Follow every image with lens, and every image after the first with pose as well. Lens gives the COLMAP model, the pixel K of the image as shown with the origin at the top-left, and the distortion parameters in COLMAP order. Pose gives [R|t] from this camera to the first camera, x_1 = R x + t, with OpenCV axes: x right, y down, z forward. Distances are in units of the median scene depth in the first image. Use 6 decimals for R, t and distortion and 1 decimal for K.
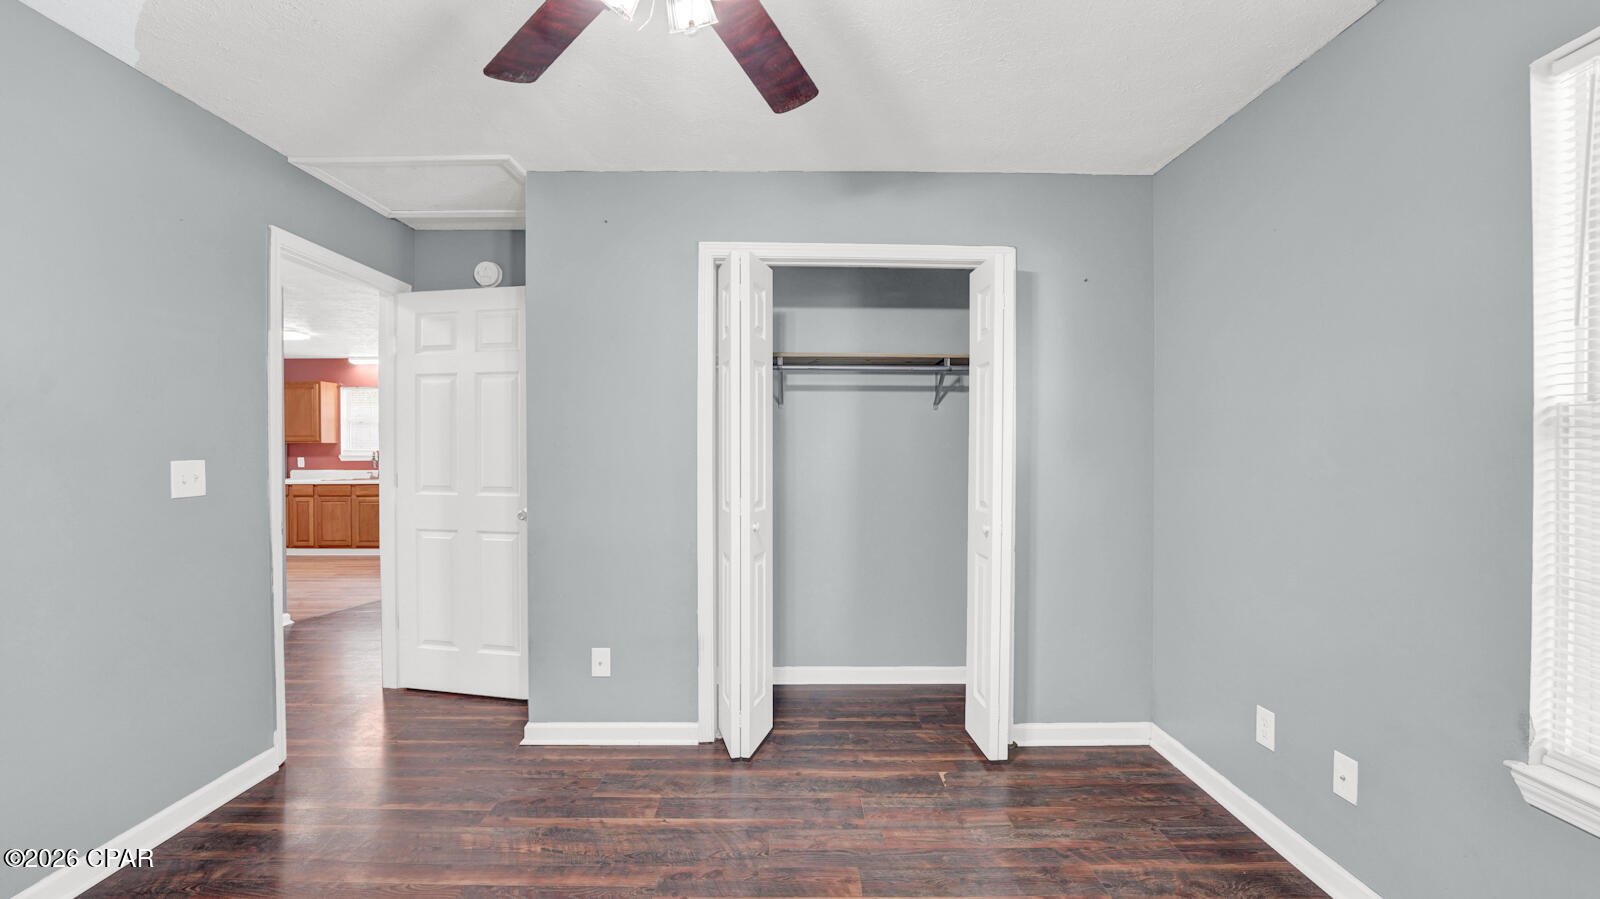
lens RADIAL K [[655.6, 0, 801.8], [0, 655.6, 447.5], [0, 0, 1]] dist [-0.026787, 0.003015]
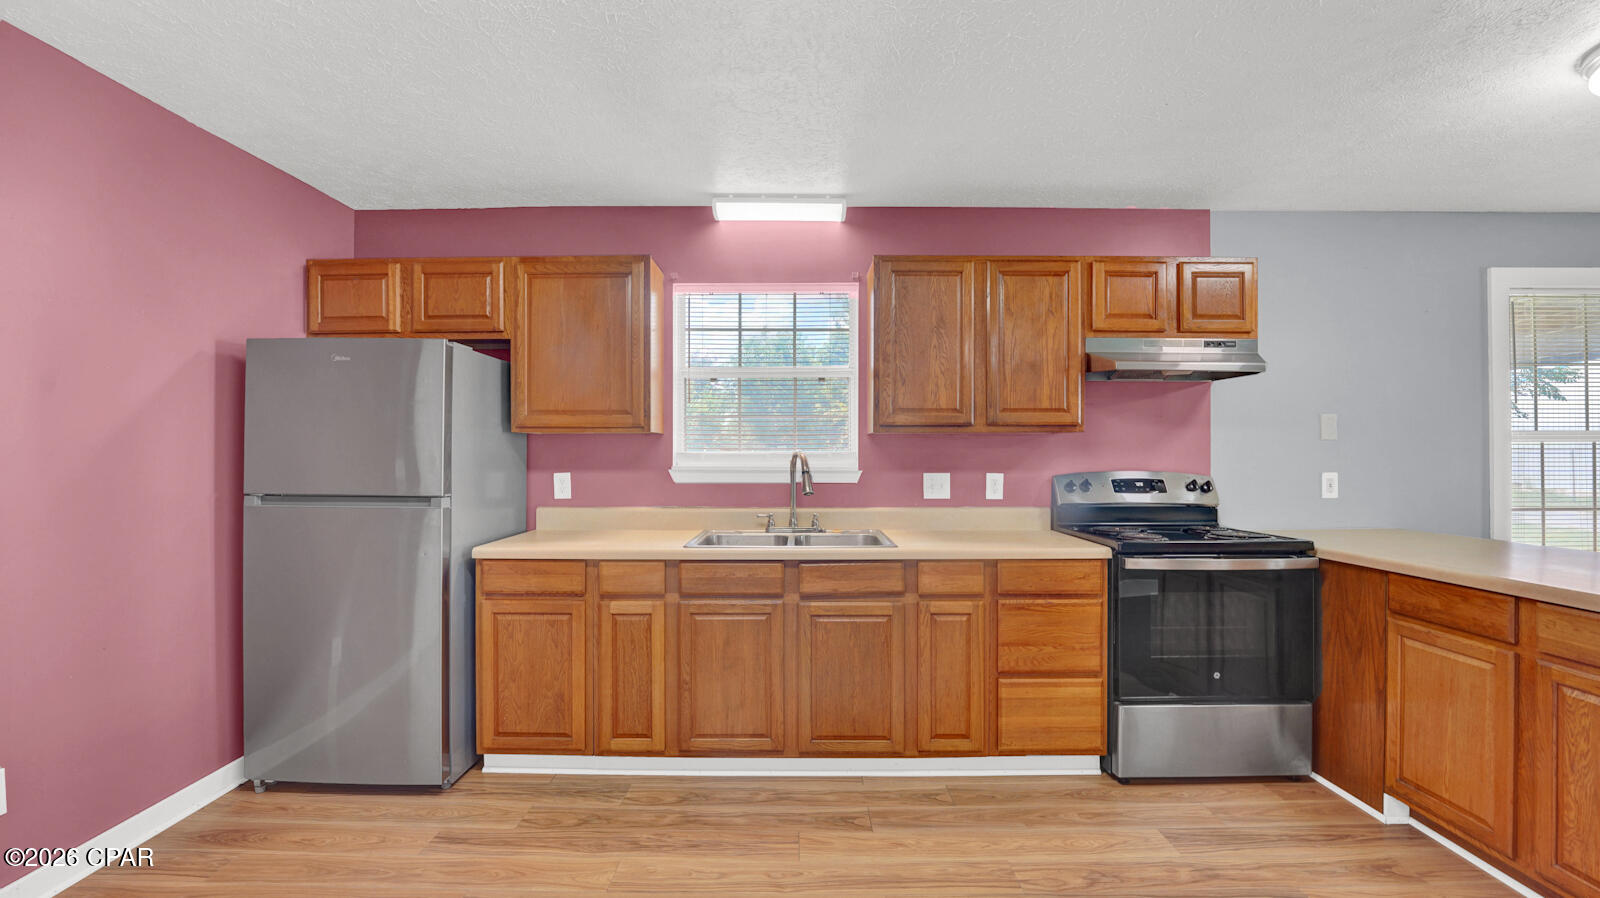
lens RADIAL K [[655.6, 0, 794.1], [0, 655.6, 452.3], [0, 0, 1]] dist [-0.026787, 0.003015]
pose [[0.999885, 0.001342, -0.015125, -0.670839], [-0.001389, 0.999994, -0.003060, 0.004402], [0.015120, 0.003080, 0.999881, 0.659508]]
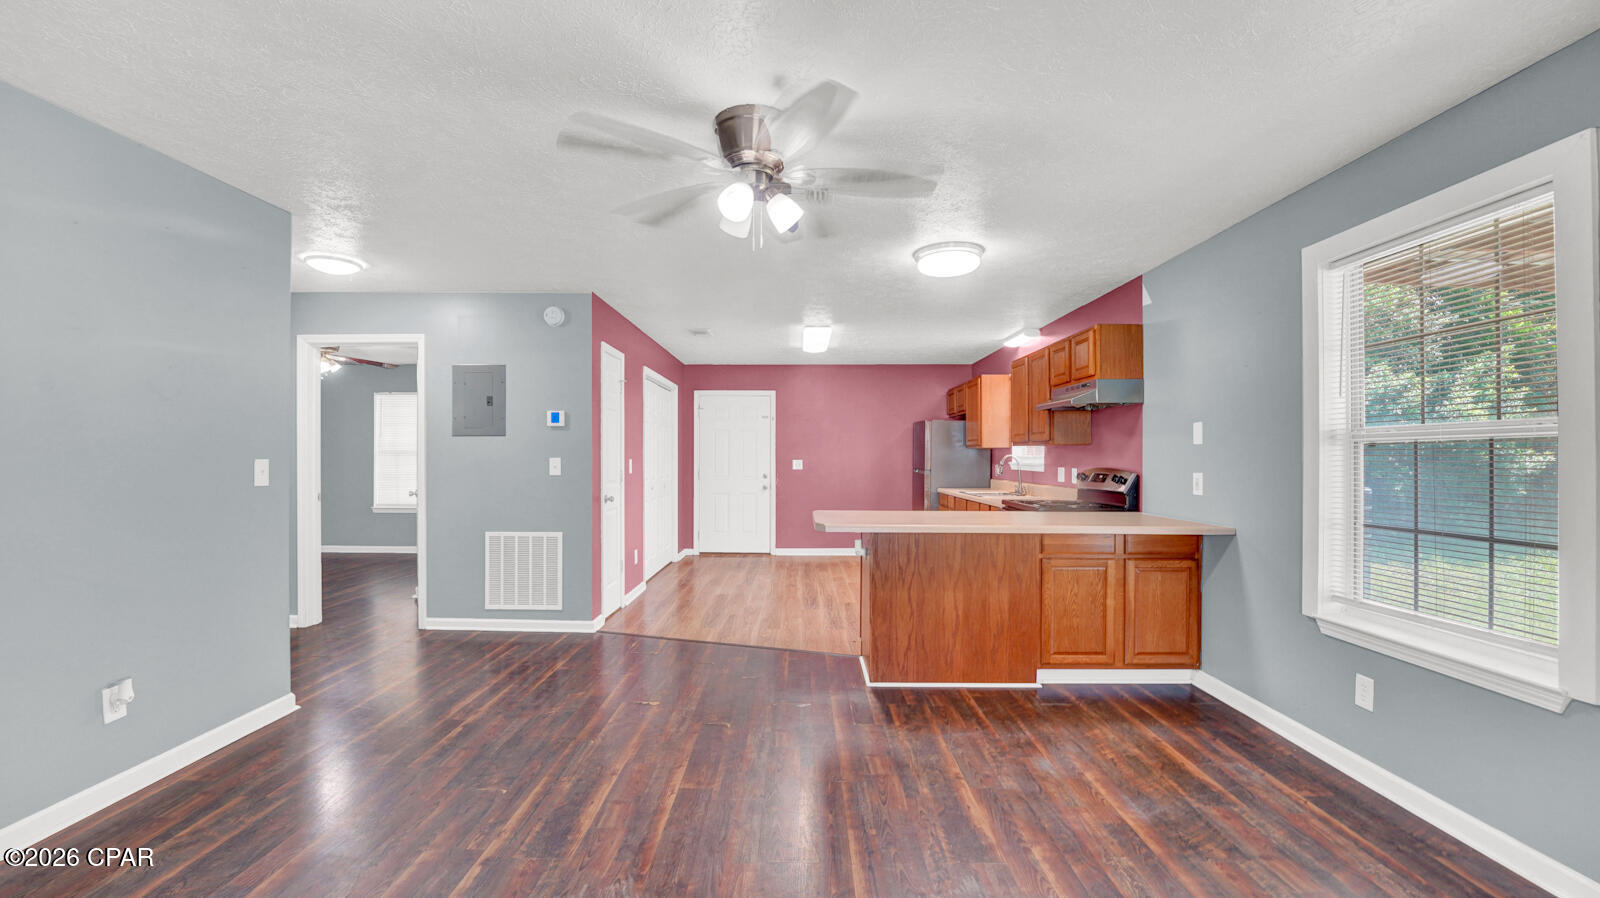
lens RADIAL K [[655.6, 0, 802.0], [0, 655.6, 457.9], [0, 0, 1]] dist [-0.026787, 0.003015]
pose [[0.000910, 0.002497, -0.999996, 0.094309], [-0.002517, 0.999994, 0.002495, 0.003967], [0.999996, 0.002515, 0.000916, 0.779060]]
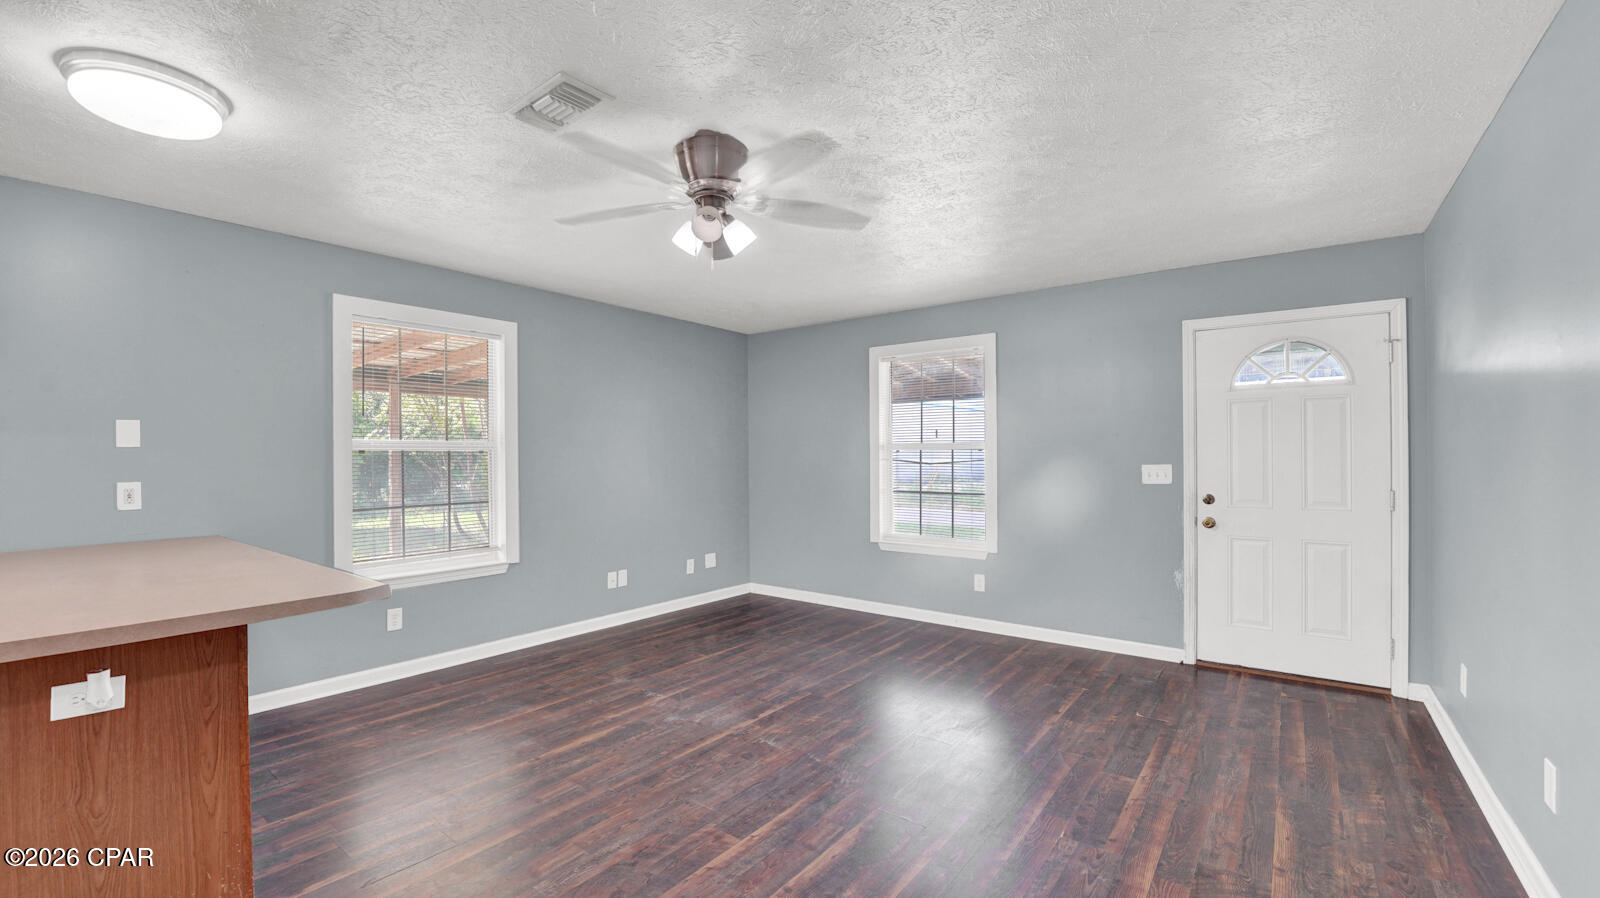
lens RADIAL K [[655.6, 0, 787.2], [0, 655.6, 454.8], [0, 0, 1]] dist [-0.026787, 0.003015]
pose [[0.617646, 0.001715, 0.786455, -0.407867], [0.005300, 0.999966, -0.006343, 0.003716], [-0.786439, 0.008085, 0.617615, 0.541812]]
